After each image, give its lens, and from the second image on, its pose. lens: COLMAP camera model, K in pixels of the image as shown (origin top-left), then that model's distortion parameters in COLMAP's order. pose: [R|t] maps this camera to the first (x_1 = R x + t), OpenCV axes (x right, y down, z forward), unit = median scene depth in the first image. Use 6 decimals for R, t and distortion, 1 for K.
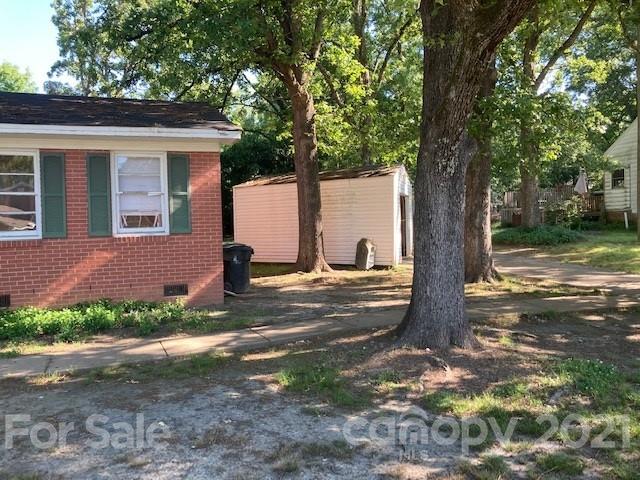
lens RADIAL K [[512.4, 0, 316.2], [0, 512.4, 239.8], [0, 0, 1]] dist [0.009832, -0.065712]
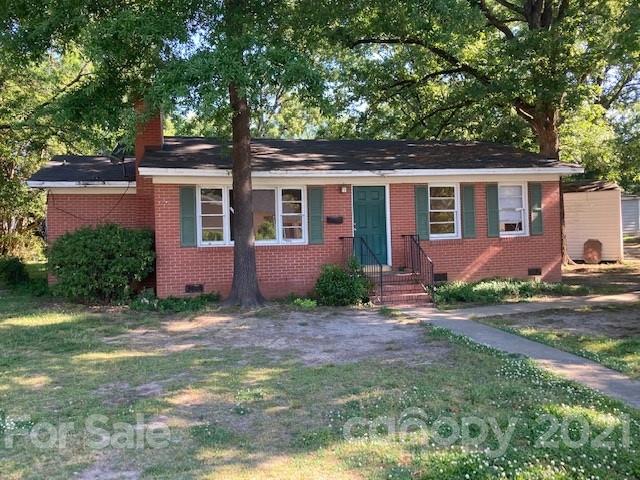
lens RADIAL K [[512.4, 0, 316.2], [0, 512.4, 239.8], [0, 0, 1]] dist [0.009832, -0.065712]
pose [[0.991315, -0.009433, -0.131169, -0.717809], [0.007088, 0.999807, -0.018335, 0.026046], [0.131317, 0.017246, 0.991190, -0.599666]]
